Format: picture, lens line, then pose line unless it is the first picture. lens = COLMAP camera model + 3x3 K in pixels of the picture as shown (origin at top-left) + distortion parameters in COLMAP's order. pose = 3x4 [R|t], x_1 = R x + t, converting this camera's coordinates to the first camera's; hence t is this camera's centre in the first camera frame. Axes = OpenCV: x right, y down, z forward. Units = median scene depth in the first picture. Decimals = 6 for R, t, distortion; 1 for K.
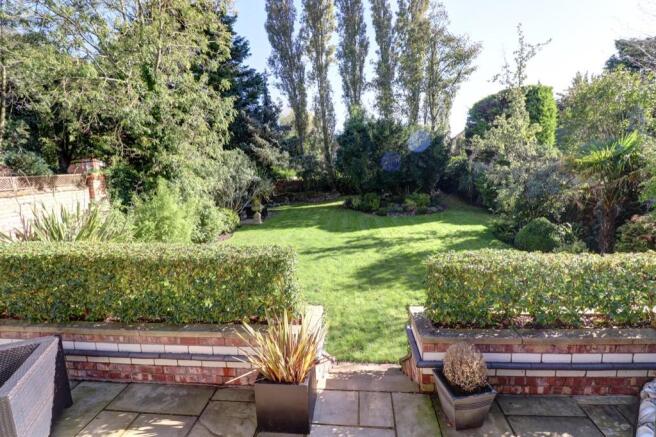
lens RADIAL K [[306.7, 0, 328.4], [0, 306.7, 208.3], [0, 0, 1]] dist [0.001225, -0.012690]
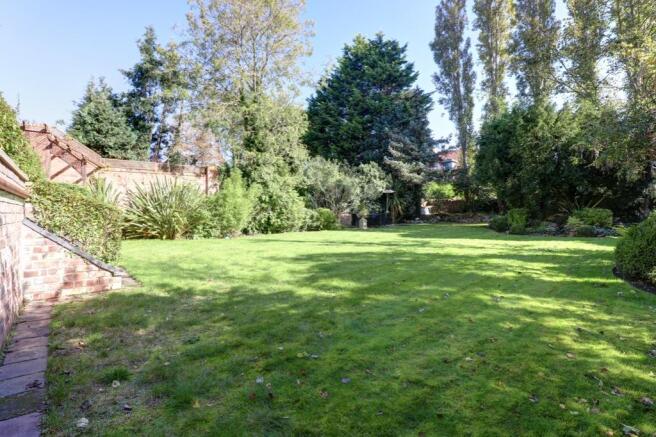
lens RADIAL K [[306.7, 0, 328.4], [0, 306.7, 208.3], [0, 0, 1]] dist [0.001225, -0.012690]
pose [[0.730489, 0.030003, -0.682265, 0.287526], [-0.116497, 0.989866, -0.081201, 0.059316], [0.672915, 0.138798, 0.726582, 0.140803]]
